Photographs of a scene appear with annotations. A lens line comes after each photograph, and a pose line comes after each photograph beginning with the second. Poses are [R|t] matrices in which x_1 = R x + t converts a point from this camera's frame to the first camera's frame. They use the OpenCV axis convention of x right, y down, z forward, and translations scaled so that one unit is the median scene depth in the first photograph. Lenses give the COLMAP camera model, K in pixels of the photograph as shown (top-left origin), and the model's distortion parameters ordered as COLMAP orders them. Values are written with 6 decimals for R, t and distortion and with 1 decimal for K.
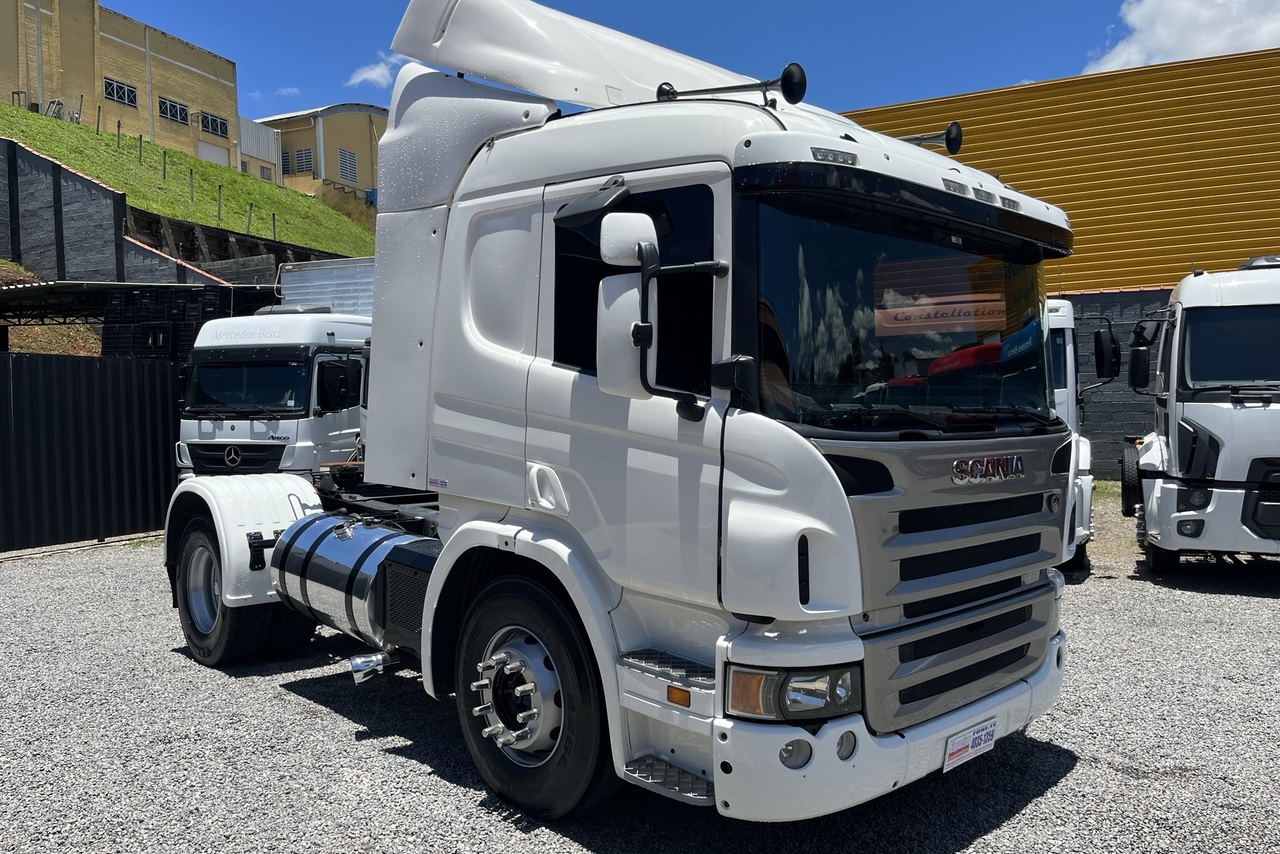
lens RADIAL K [[969.4, 0, 640.0], [0, 969.4, 427.0], [0, 0, 1]] dist [0.106465, -0.161649]
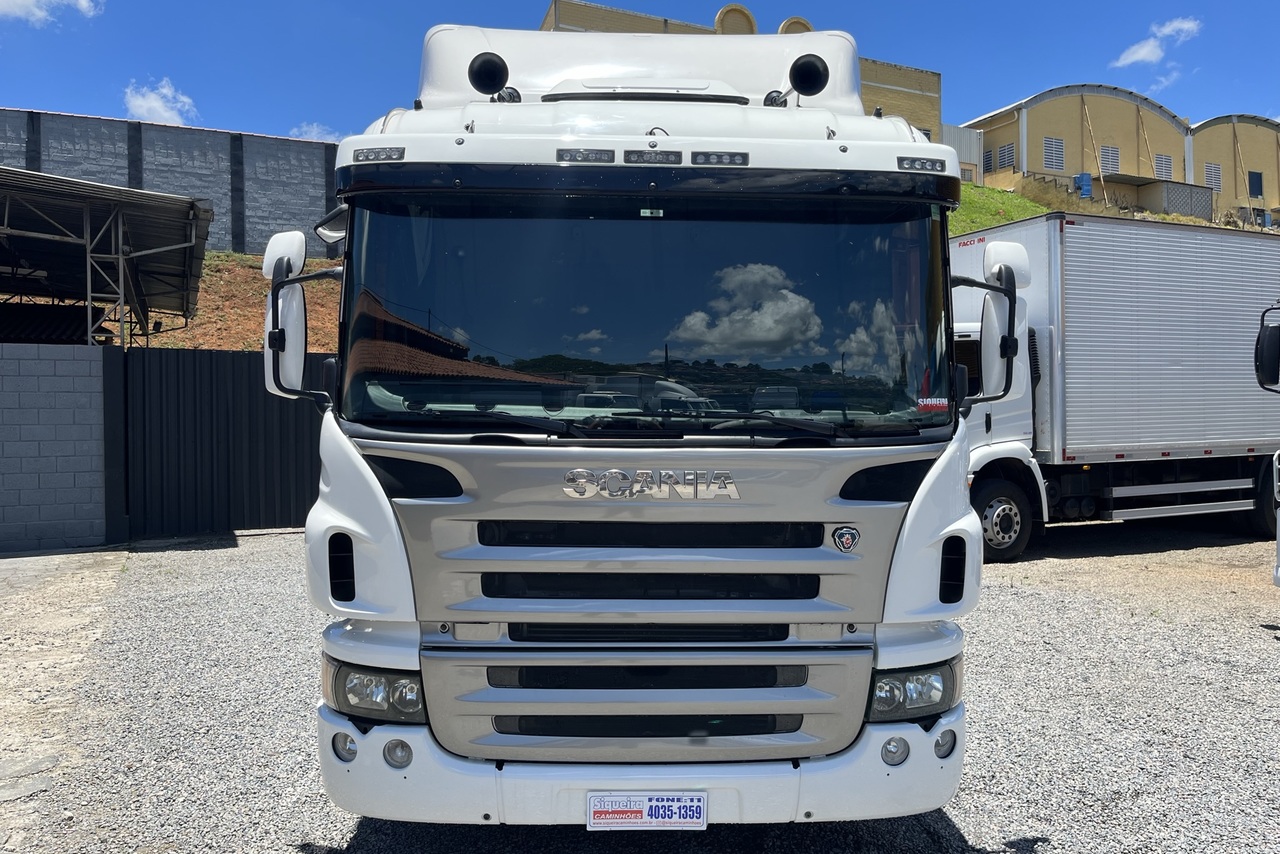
lens RADIAL K [[969.4, 0, 640.0], [0, 969.4, 427.0], [0, 0, 1]] dist [0.106465, -0.161649]
pose [[0.748434, 0.020288, -0.662898, 0.949350], [-0.019352, 0.999774, 0.008749, -0.012813], [0.662926, 0.006280, 0.748658, 0.390637]]
